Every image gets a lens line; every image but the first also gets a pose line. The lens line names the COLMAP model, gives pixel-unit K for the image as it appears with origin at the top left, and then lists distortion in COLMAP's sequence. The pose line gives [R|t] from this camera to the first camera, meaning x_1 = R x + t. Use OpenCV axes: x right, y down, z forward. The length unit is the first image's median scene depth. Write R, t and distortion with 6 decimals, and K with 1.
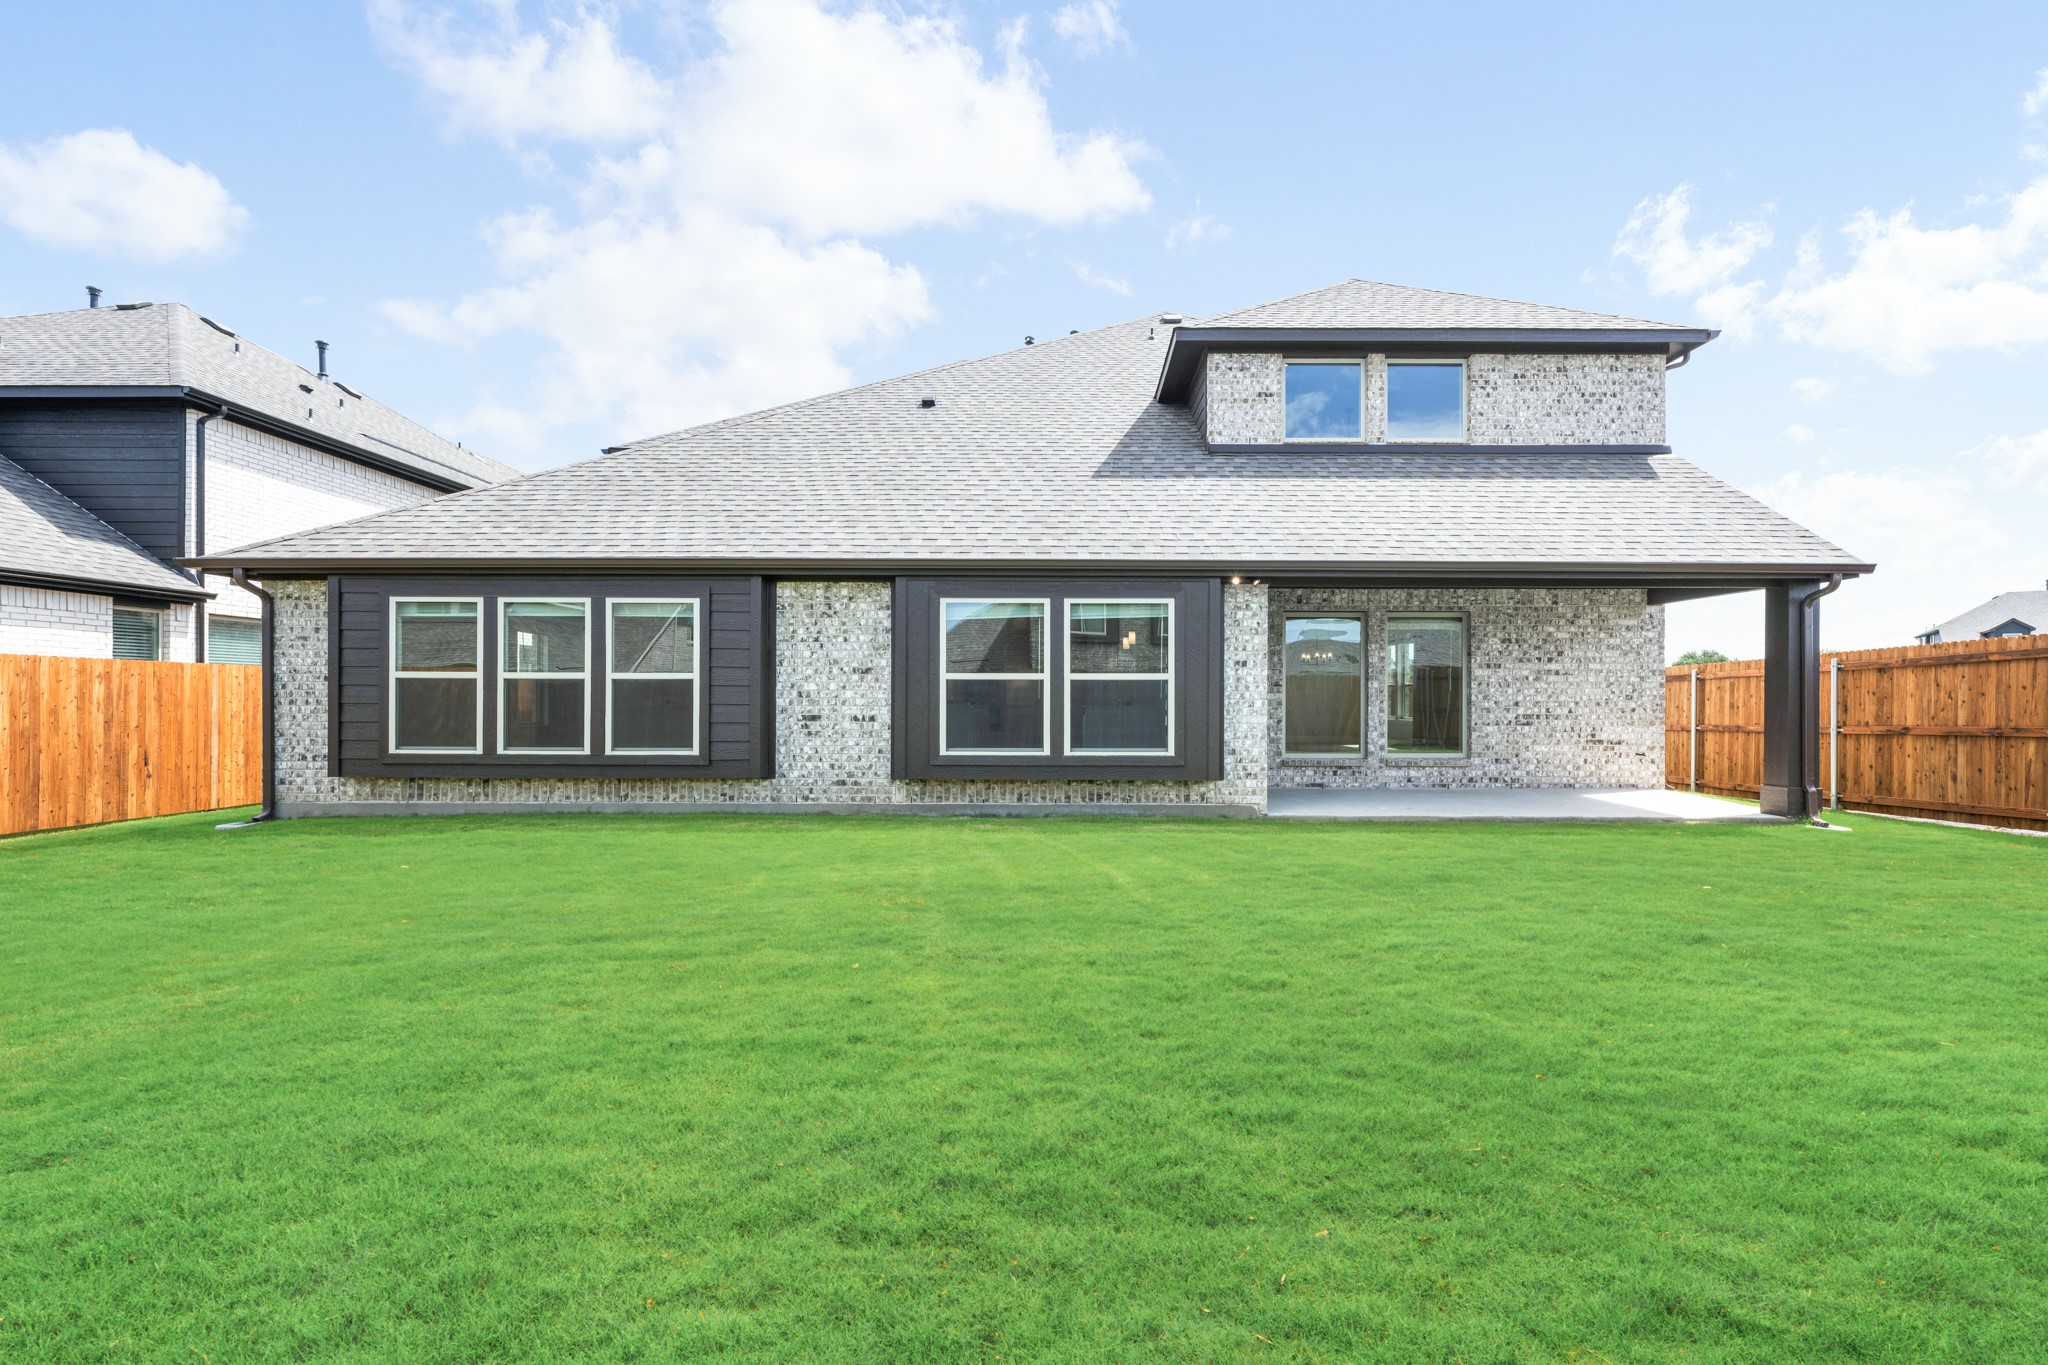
lens RADIAL K [[840.3, 0, 1034.2], [0, 840.3, 685.1], [0, 0, 1]] dist [-0.006072, 0.002864]
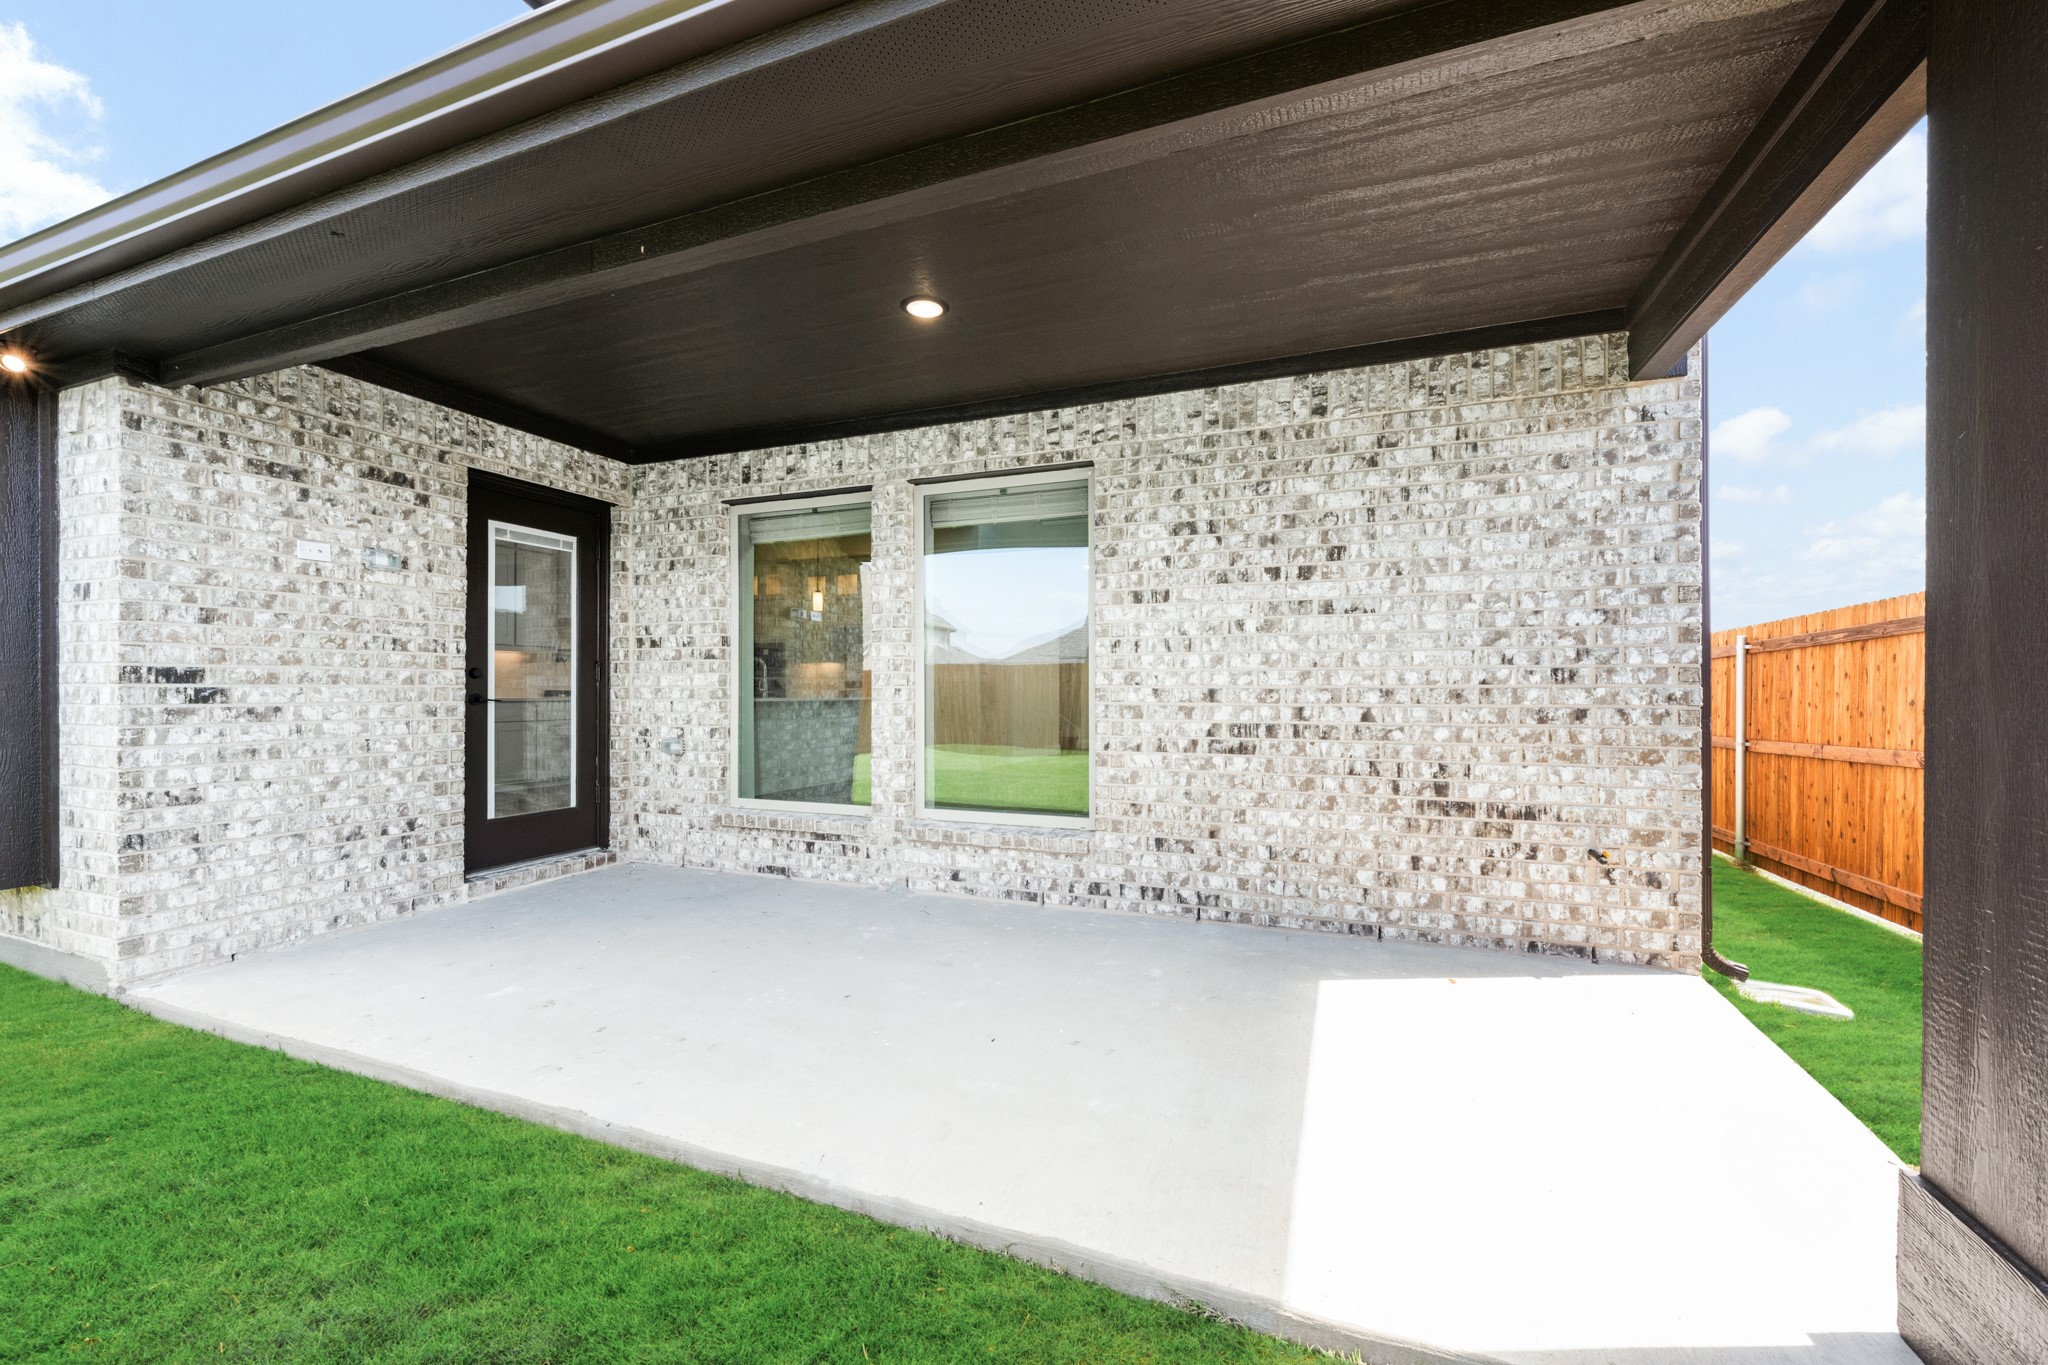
lens RADIAL K [[840.3, 0, 1012.9], [0, 840.3, 686.2], [0, 0, 1]] dist [-0.006072, 0.002864]
pose [[0.927299, -0.003805, -0.374302, 0.633114], [0.002418, 0.999988, -0.004175, 0.019692], [0.374313, 0.002967, 0.927297, 0.620507]]
